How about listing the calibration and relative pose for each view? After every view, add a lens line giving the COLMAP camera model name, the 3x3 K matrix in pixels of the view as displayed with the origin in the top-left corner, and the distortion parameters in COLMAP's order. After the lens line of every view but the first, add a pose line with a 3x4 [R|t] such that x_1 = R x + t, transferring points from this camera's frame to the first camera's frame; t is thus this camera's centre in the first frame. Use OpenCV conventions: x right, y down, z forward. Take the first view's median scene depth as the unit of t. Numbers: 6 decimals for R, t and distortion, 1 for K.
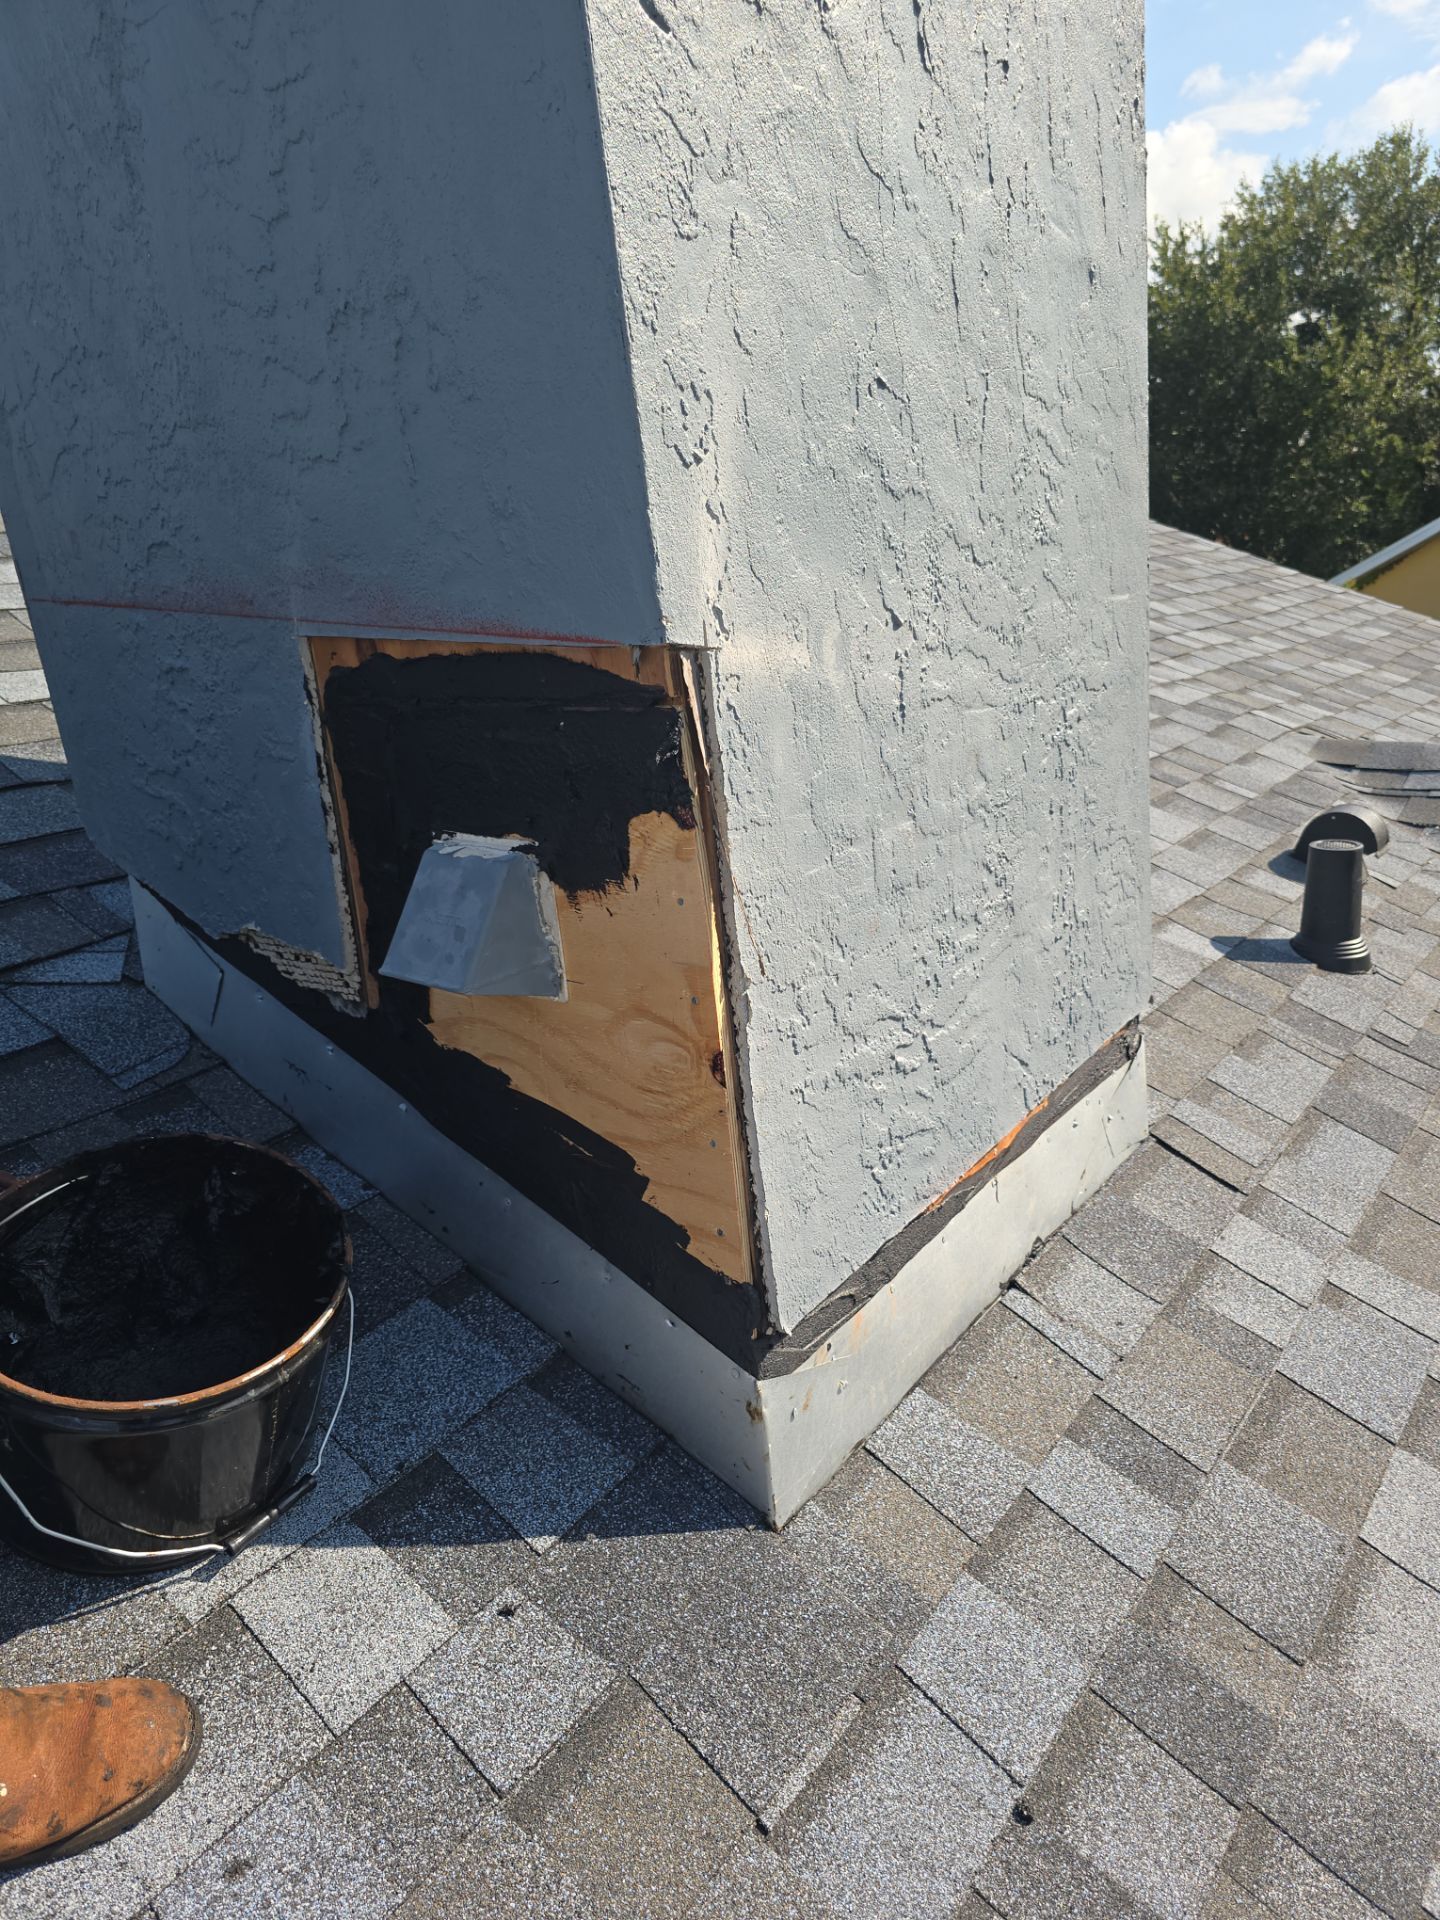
lens RADIAL K [[1316.9, 0, 723.1], [0, 1316.9, 937.7], [0, 0, 1]] dist [0.040372, -0.046913]
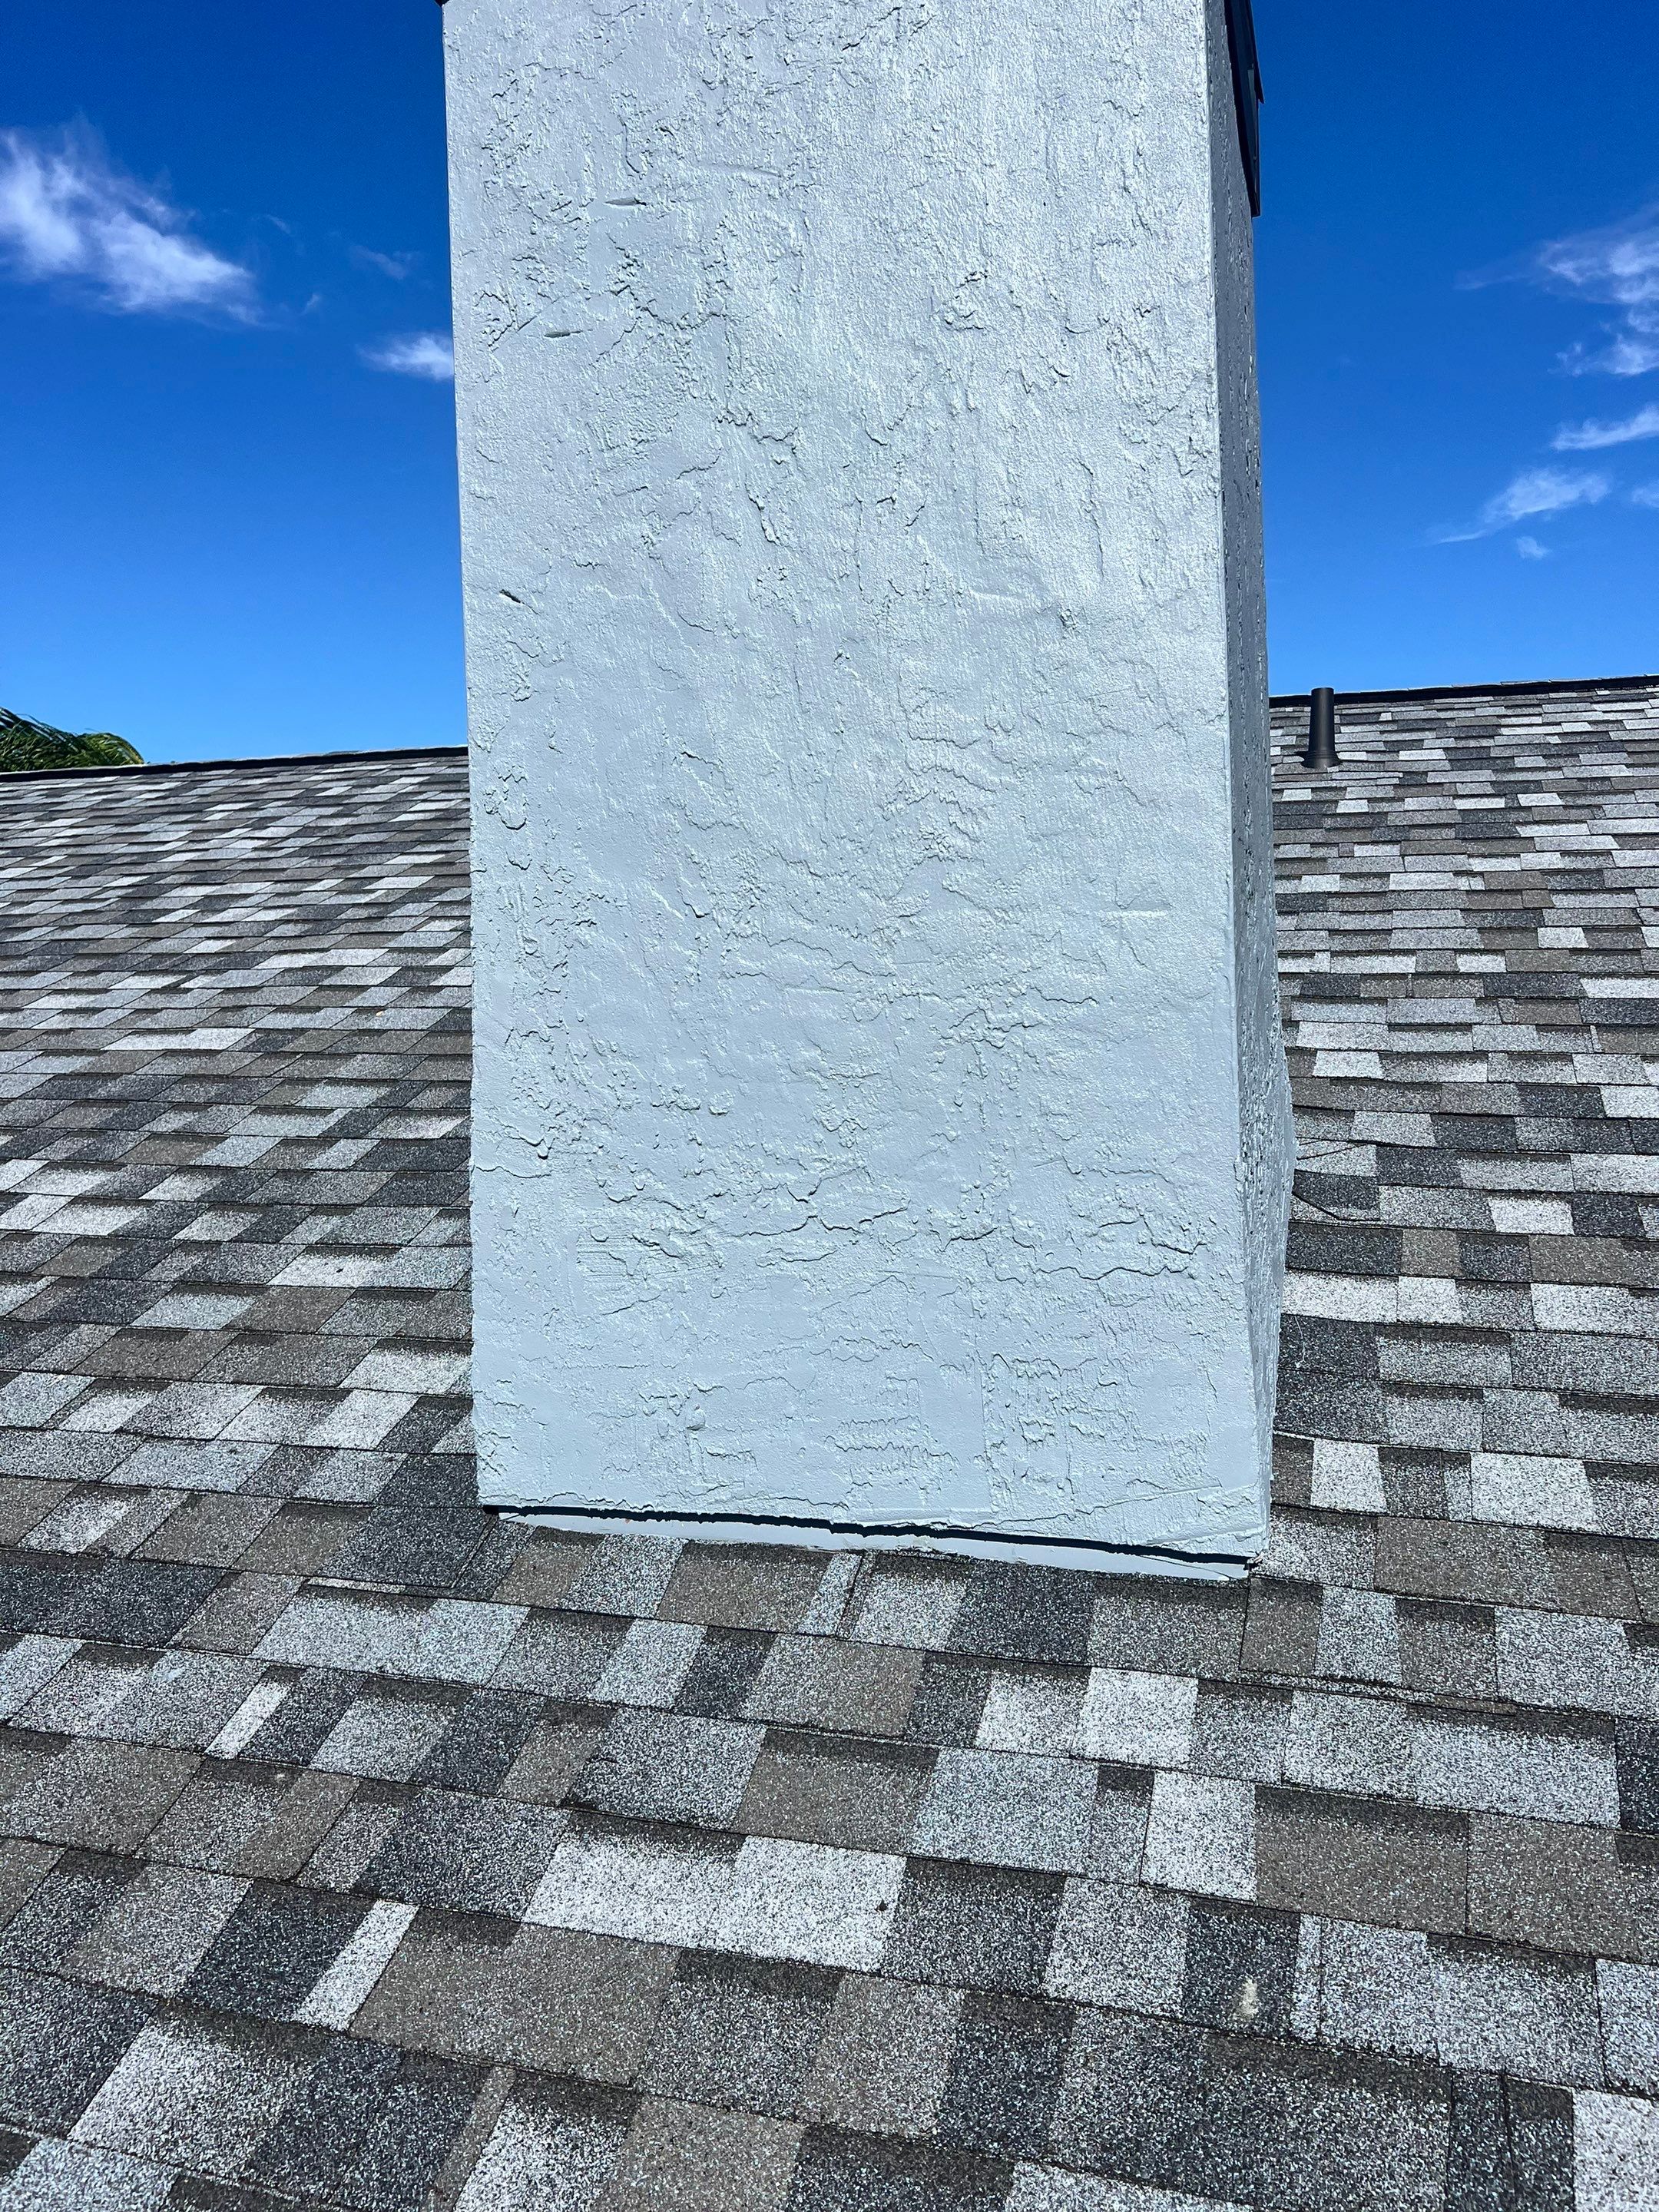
lens RADIAL K [[1725.3, 0, 828.0], [0, 1725.3, 1025.8], [0, 0, 1]] dist [0.005575, -0.012282]
pose [[0.336350, 0.070687, -0.939080, 1.798717], [-0.275625, 0.960903, -0.026391, -0.110786], [0.900500, 0.267711, 0.342683, 0.509762]]
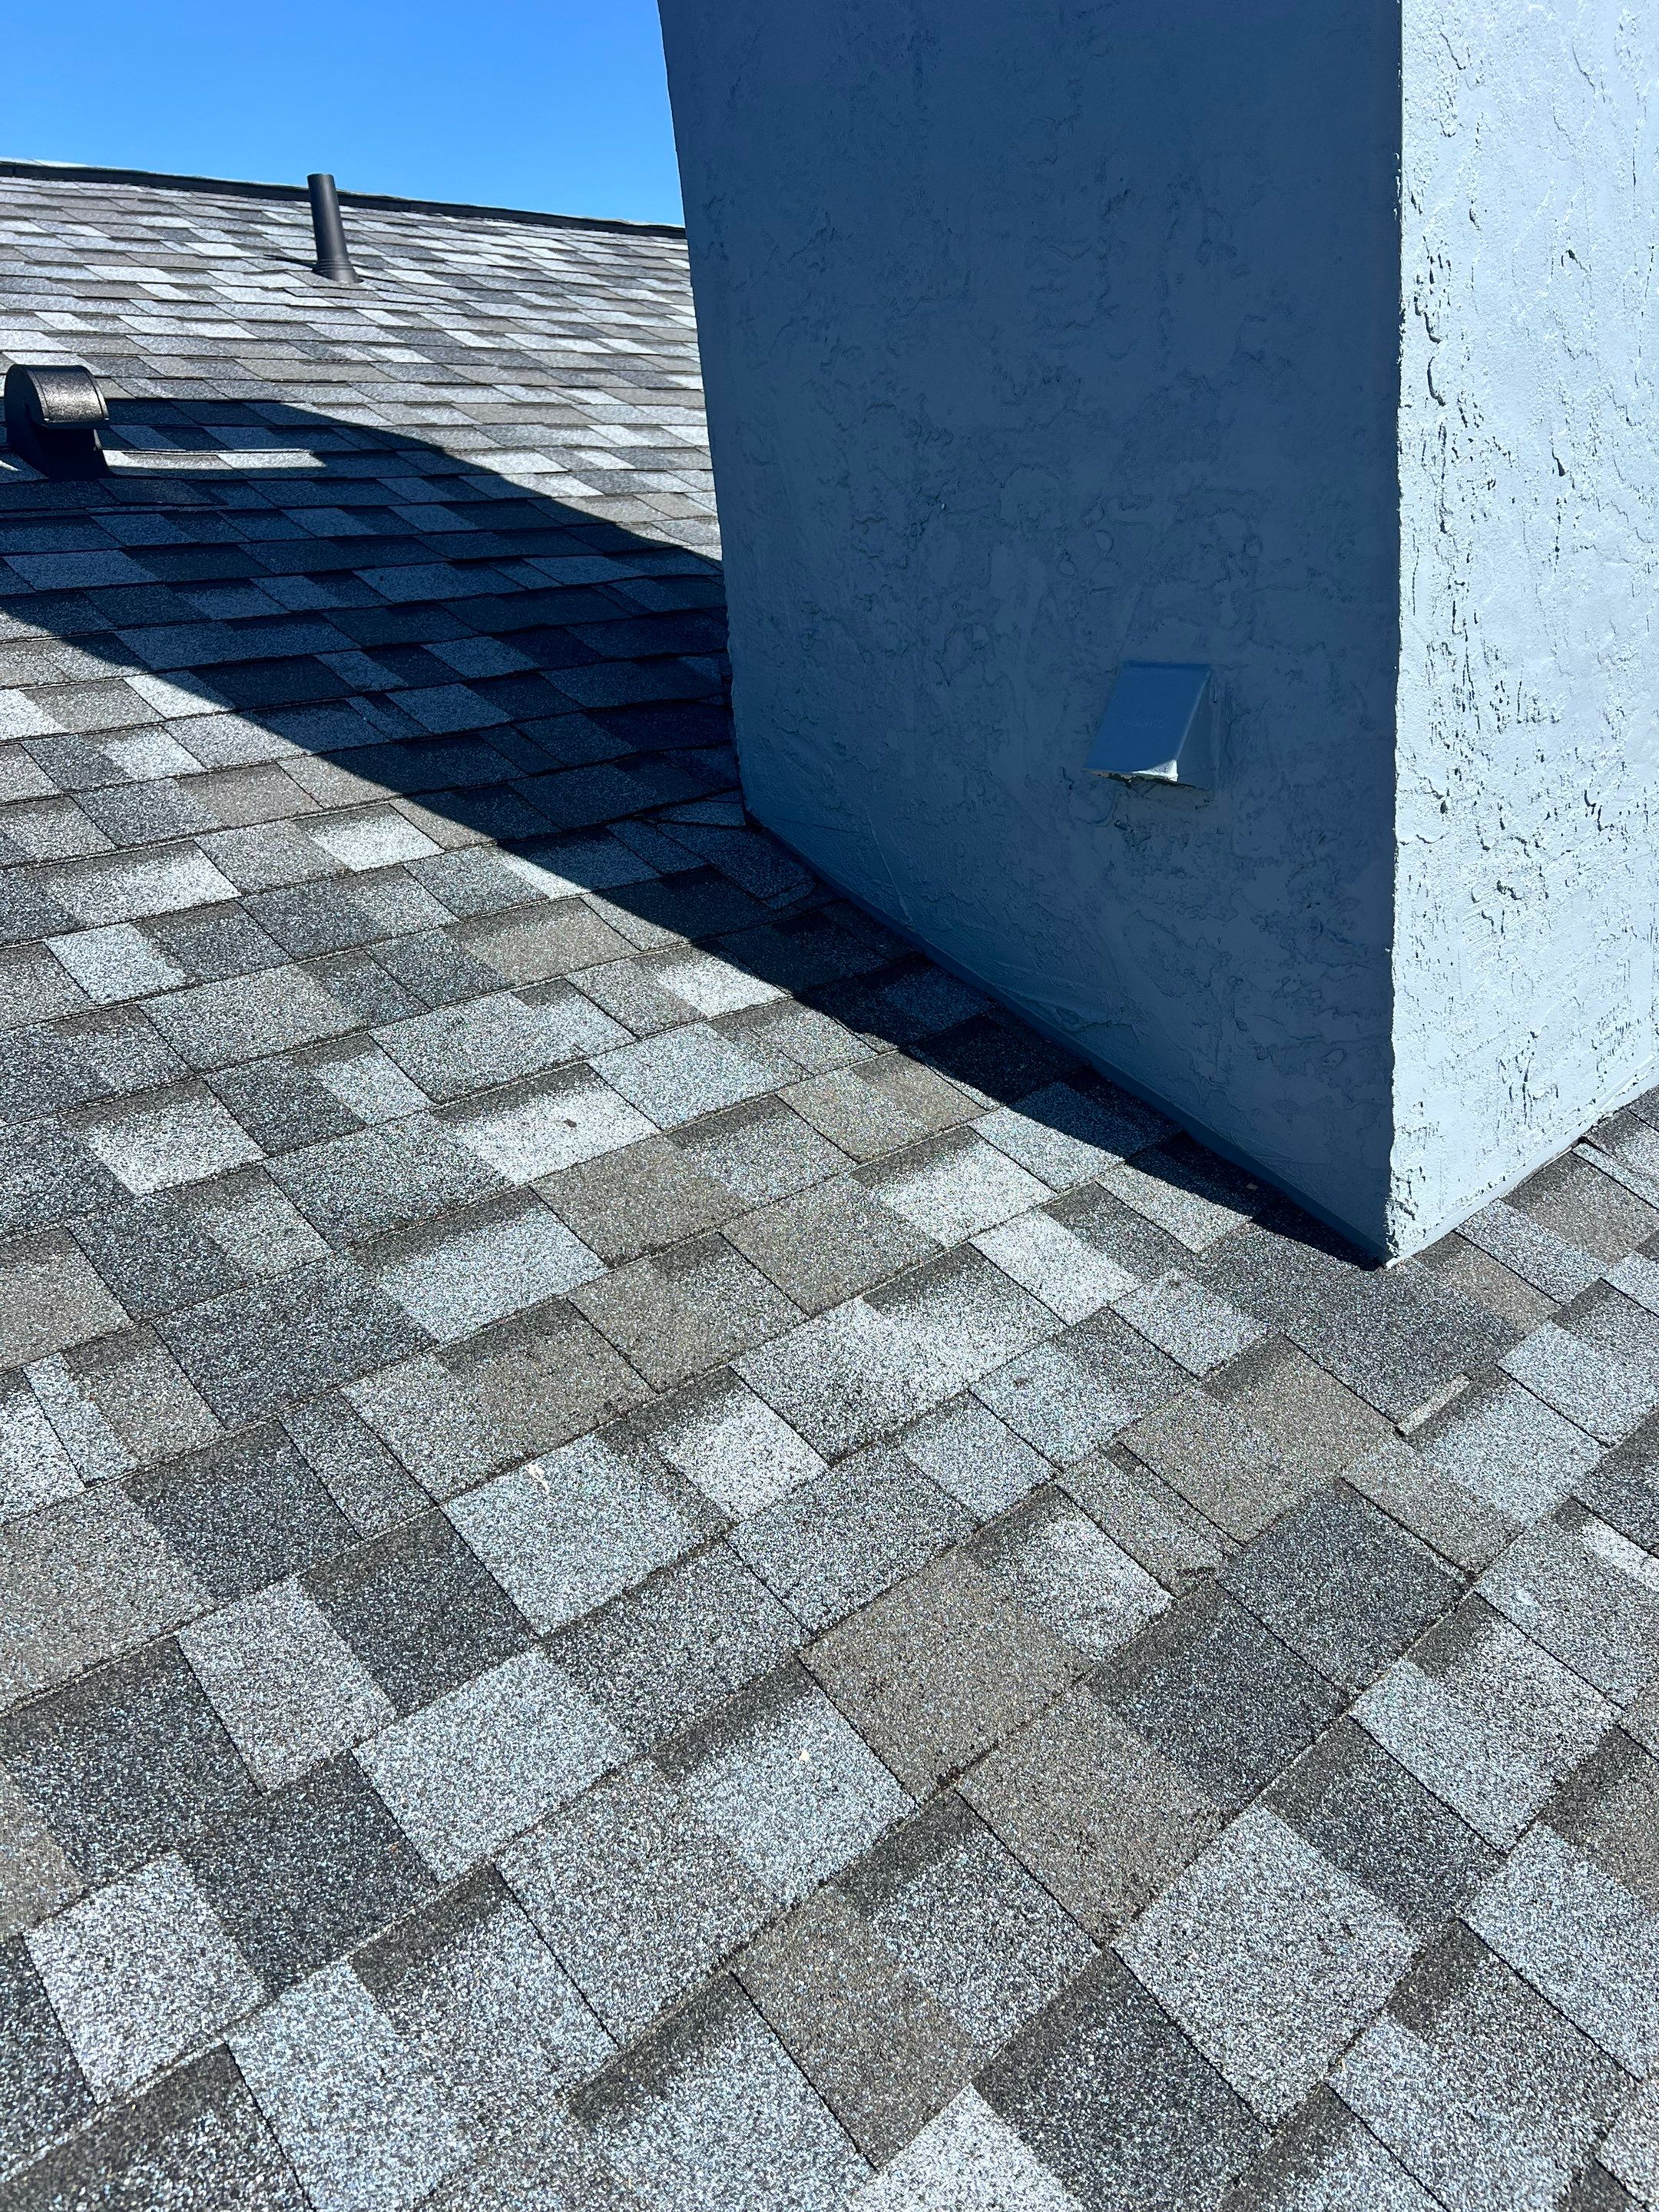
lens RADIAL K [[1668.4, 0, 829.5], [0, 1668.4, 1106.0], [0, 0, 1]] dist [0.076704, -0.120315]
pose [[0.989875, 0.058595, -0.129287, -0.250458], [-0.050401, 0.996561, 0.065767, 0.221675], [0.132696, -0.058585, 0.989424, -0.502252]]
